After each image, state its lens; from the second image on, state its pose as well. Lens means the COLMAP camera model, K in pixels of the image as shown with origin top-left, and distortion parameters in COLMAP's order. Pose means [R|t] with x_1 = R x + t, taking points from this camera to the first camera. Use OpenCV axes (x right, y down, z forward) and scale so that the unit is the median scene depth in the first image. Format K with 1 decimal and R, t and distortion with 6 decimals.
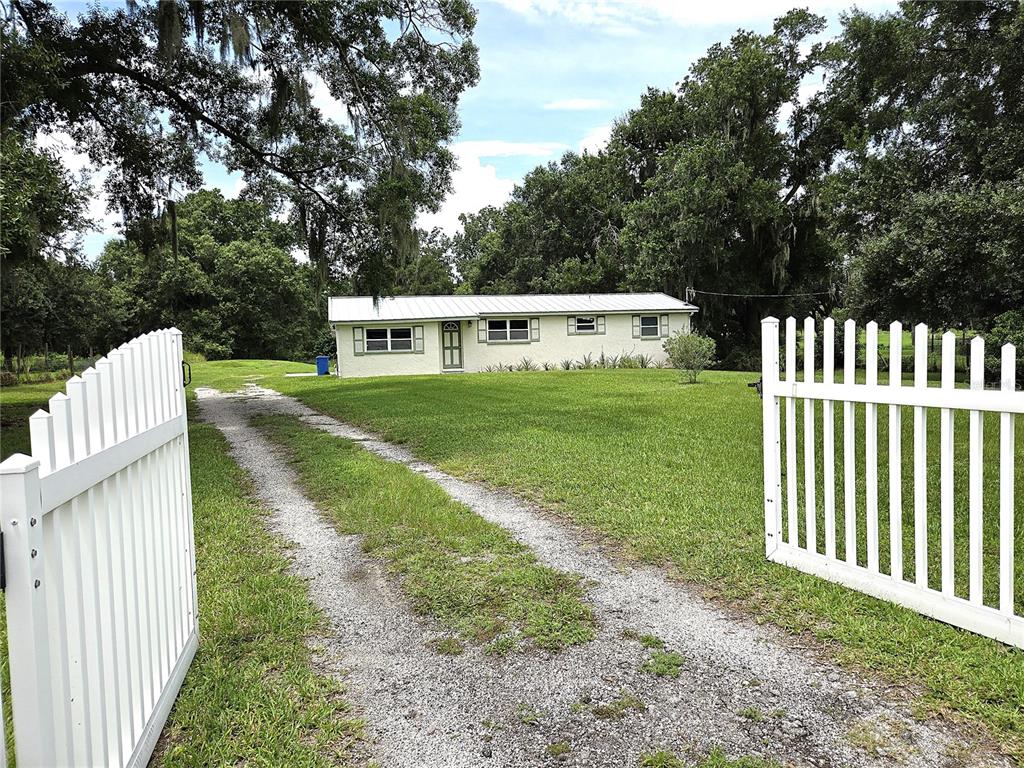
lens RADIAL K [[682.6, 0, 510.9], [0, 682.6, 400.9], [0, 0, 1]] dist [0.000713, 0.000144]
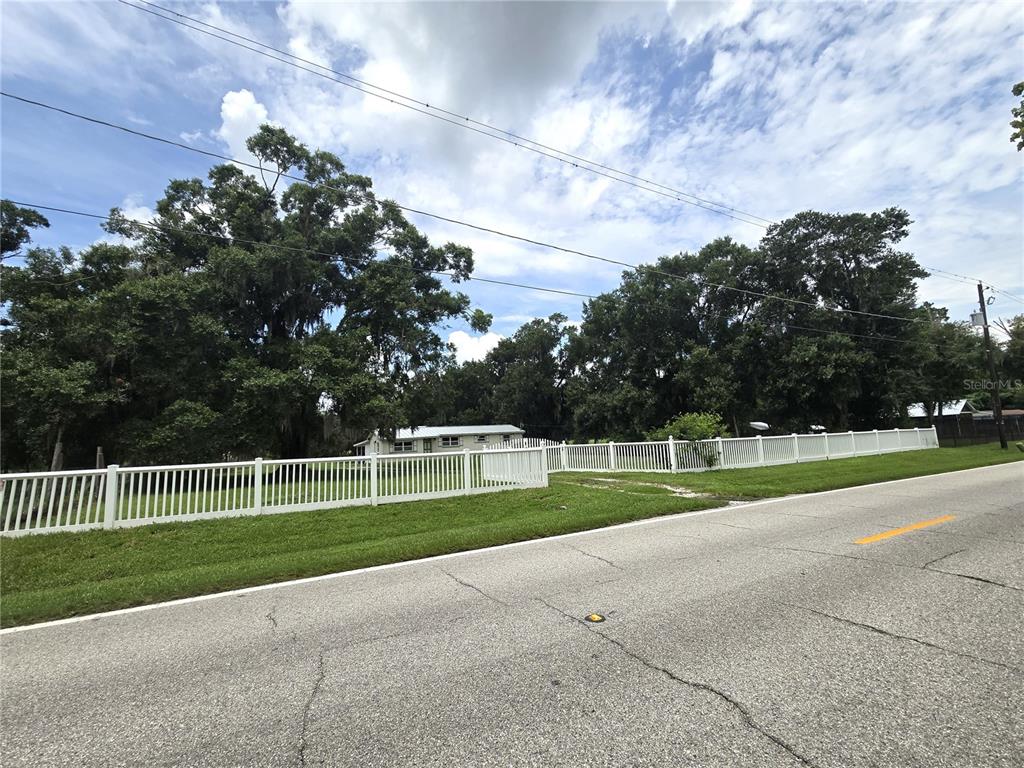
lens RADIAL K [[410.8, 0, 512.0], [0, 410.8, 384.0], [0, 0, 1]] dist [-0.000027, -0.000002]
pose [[0.973415, 0.011303, 0.228770, -0.093392], [0.043589, 0.971387, -0.233467, 0.035792], [-0.224863, 0.237232, 0.945070, -0.352998]]
